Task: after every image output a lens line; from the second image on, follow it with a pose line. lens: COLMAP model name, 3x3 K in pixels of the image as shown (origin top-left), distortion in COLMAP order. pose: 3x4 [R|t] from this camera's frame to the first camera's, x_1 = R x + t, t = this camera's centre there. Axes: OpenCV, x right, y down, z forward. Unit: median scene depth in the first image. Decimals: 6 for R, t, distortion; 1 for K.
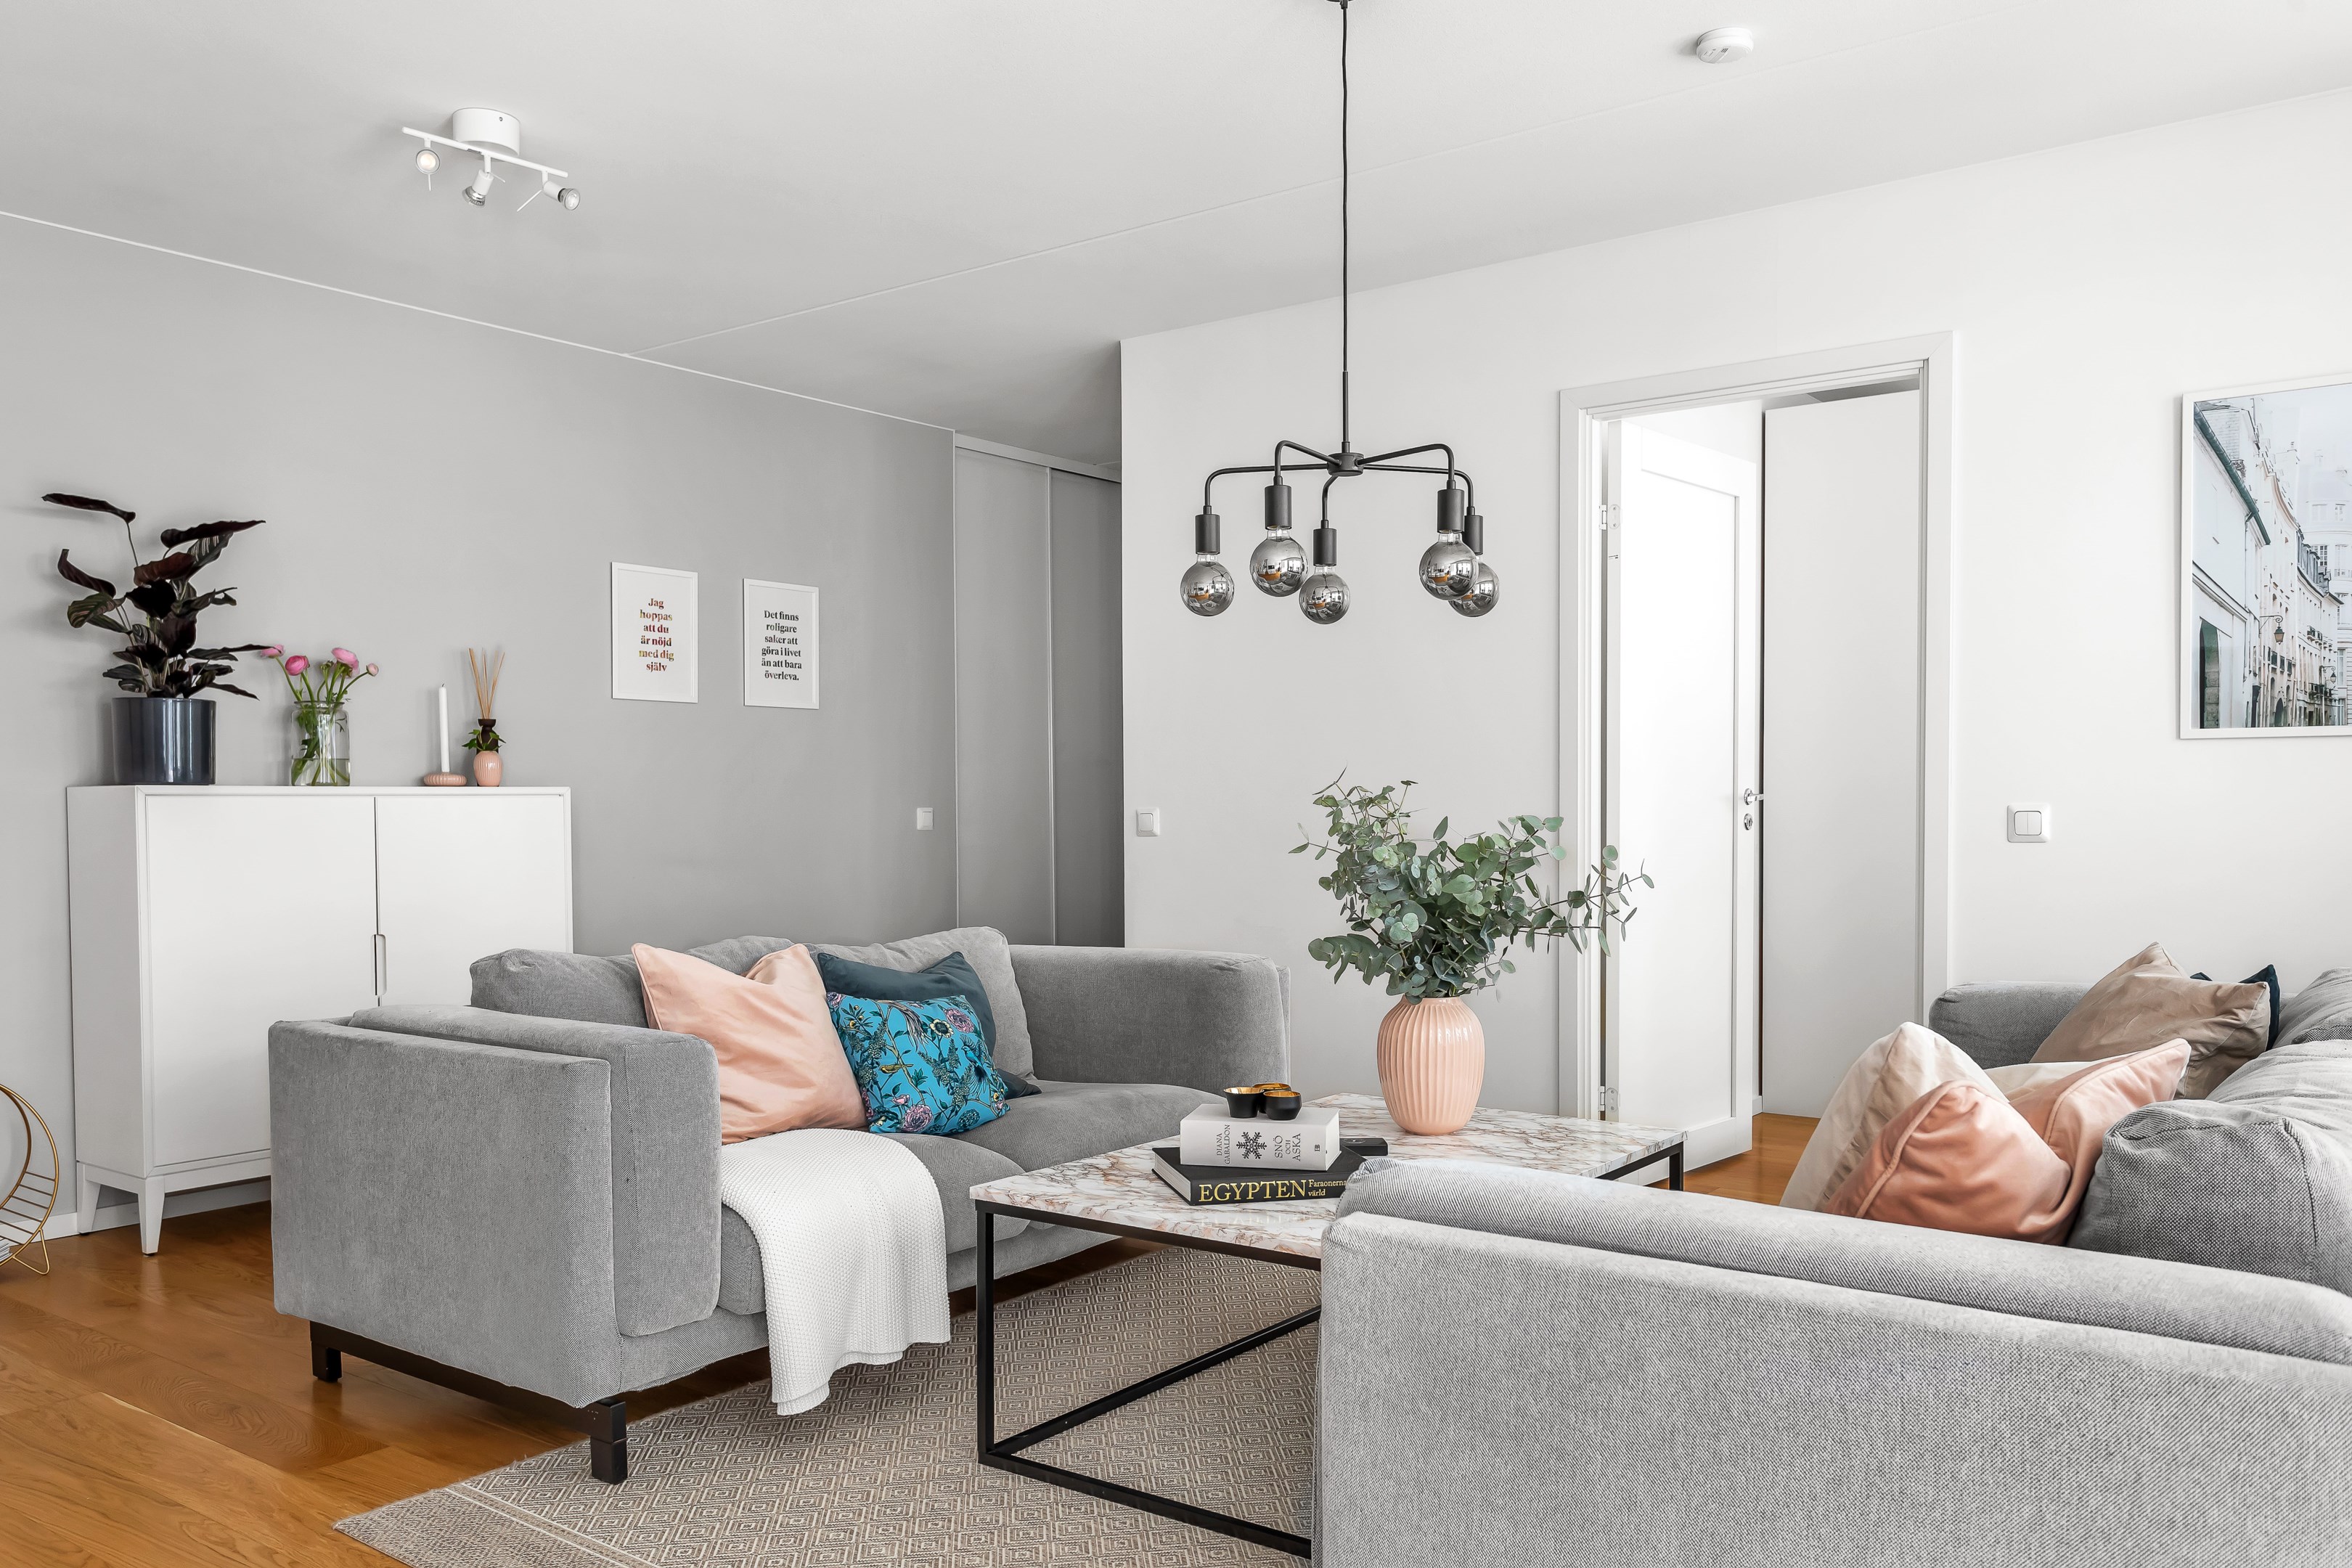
lens RADIAL K [[1791.1, 0, 1176.5], [0, 1791.1, 860.7], [0, 0, 1]] dist [0.000312, 0.004221]
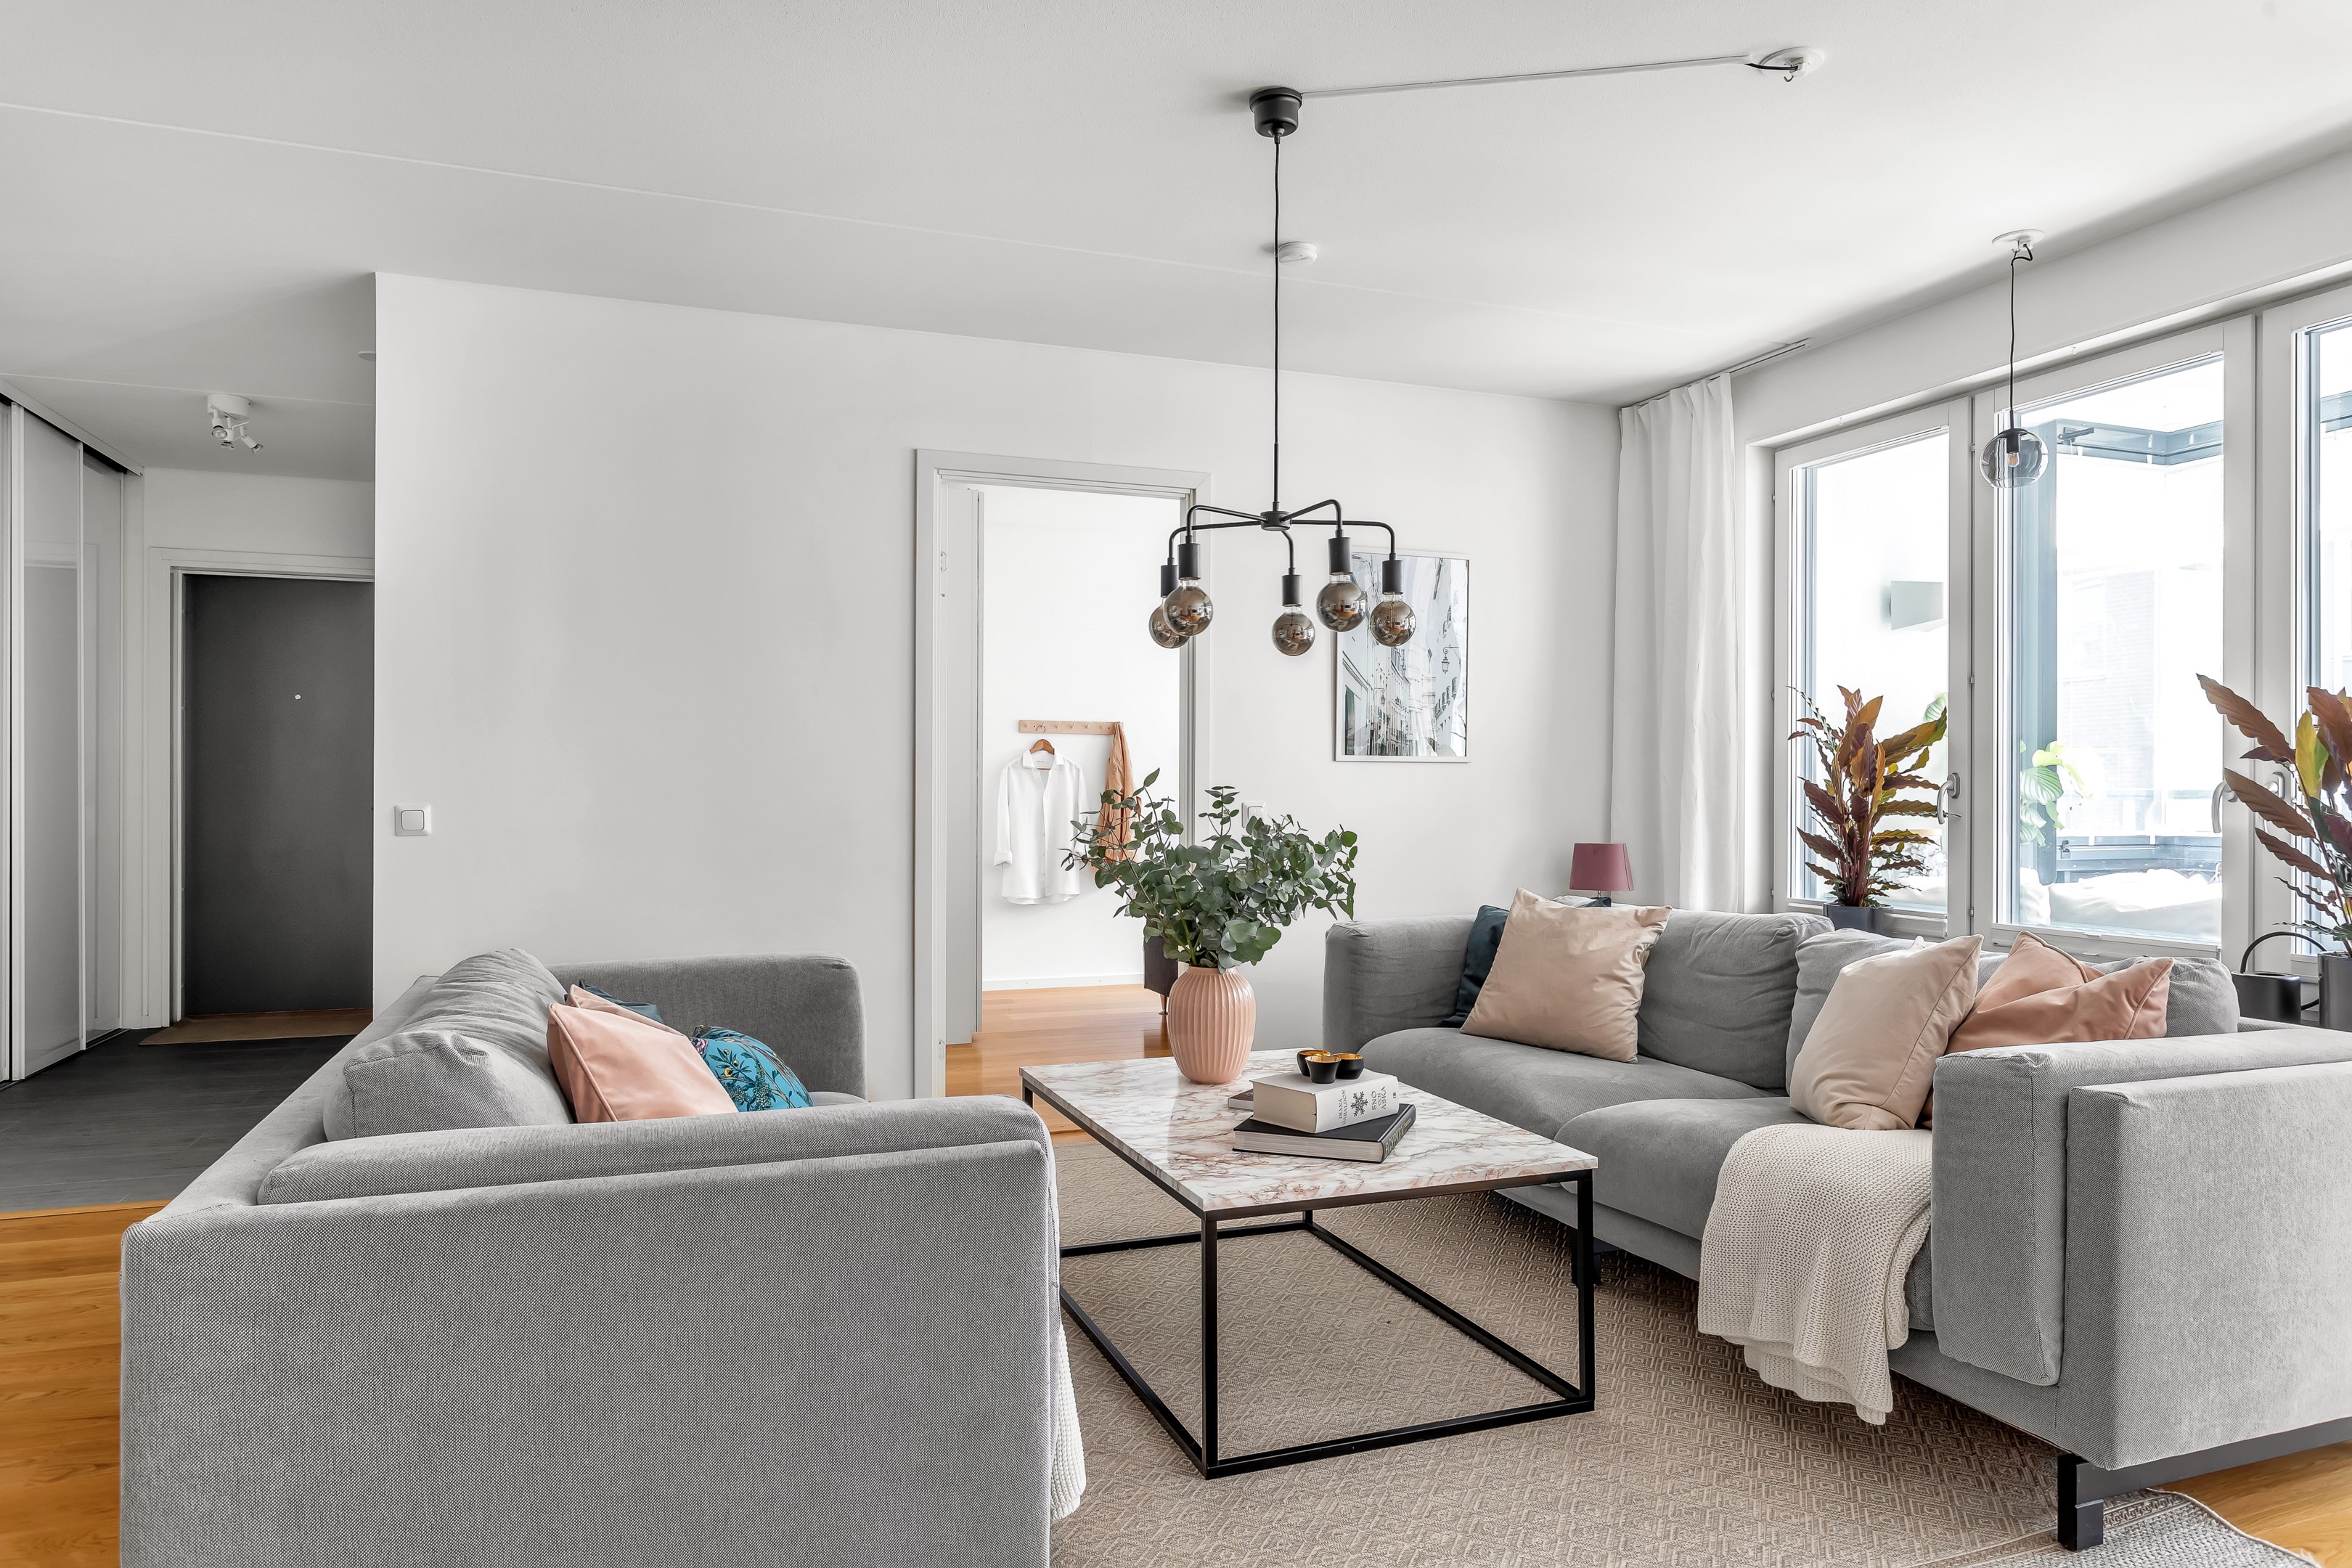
lens RADIAL K [[1440.4, 0, 1176.0], [0, 1440.4, 784.0], [0, 0, 1]] dist [-0.002723, 0.001232]
pose [[0.541109, 0.008489, 0.840910, -0.716021], [0.021511, 0.999482, -0.023932, -0.024489], [-0.840678, 0.031039, 0.540646, 0.524465]]
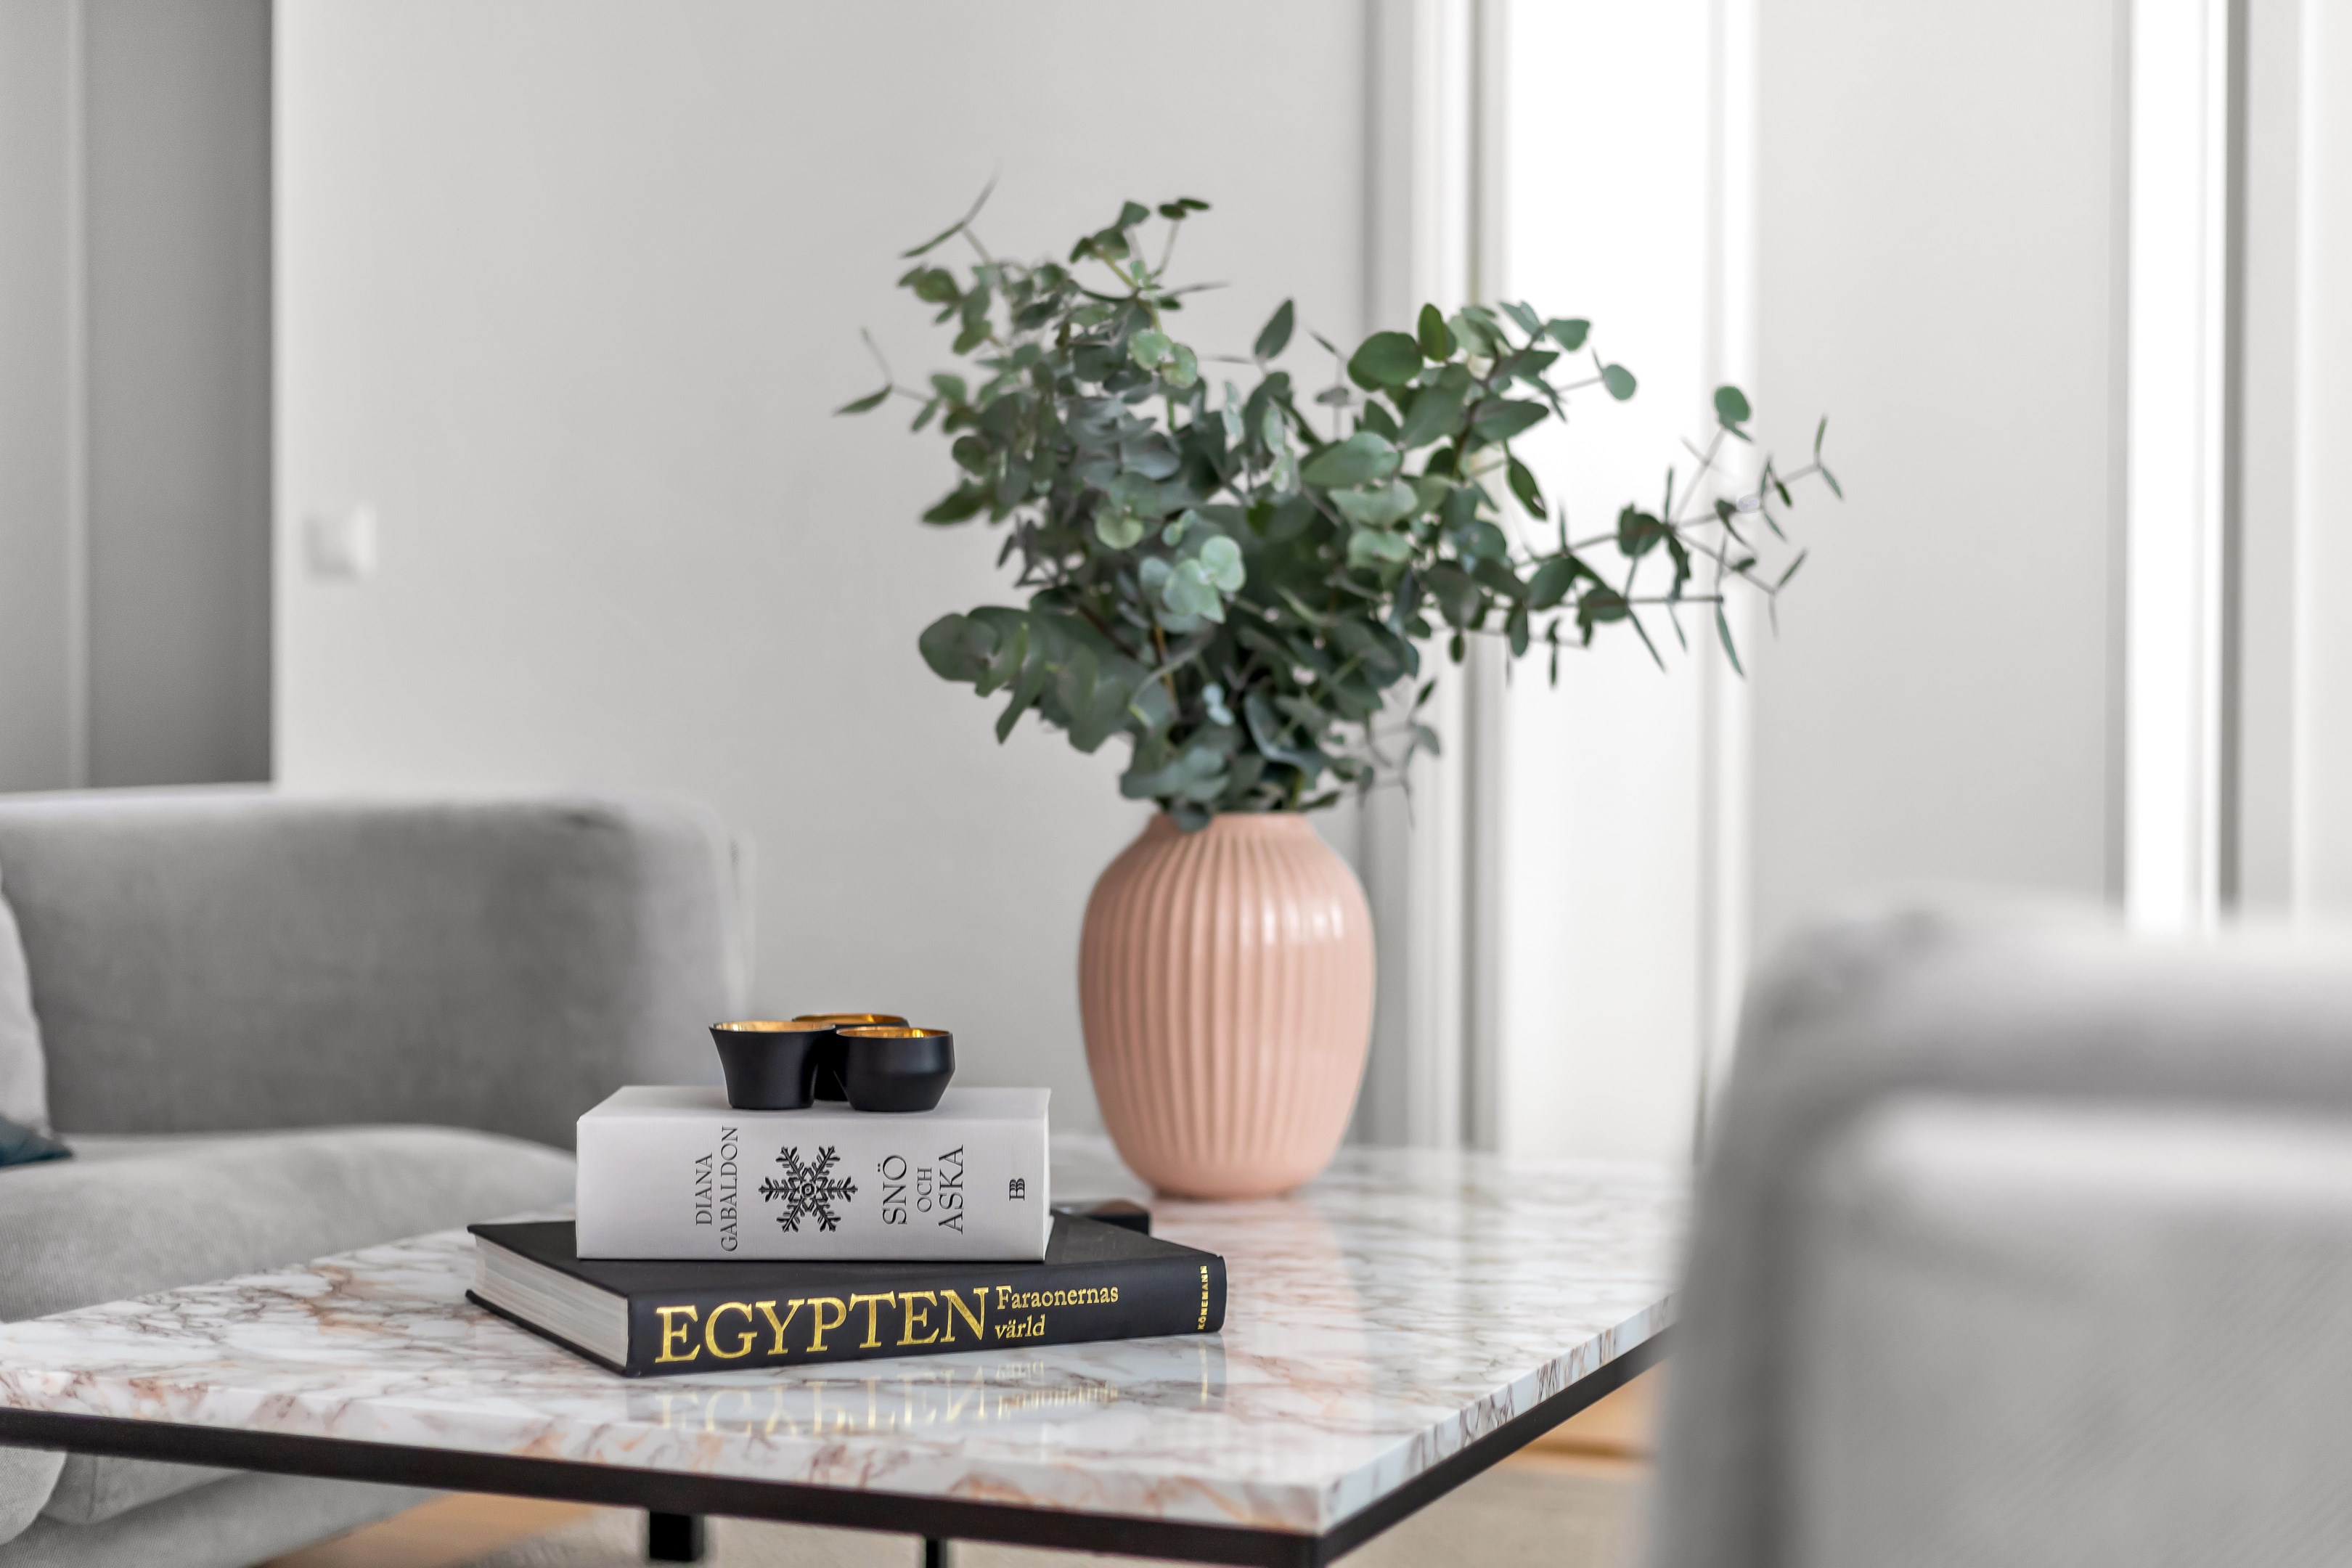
lens RADIAL K [[3412.1, 0, 1176.0], [0, 3412.1, 784.0], [0, 0, 1]] dist [0.005730, 0.023024]
pose [[0.969002, 0.007809, 0.246928, -0.039754], [-0.001923, 0.999708, -0.024070, 0.090379], [-0.247044, 0.022849, 0.968735, 0.352653]]
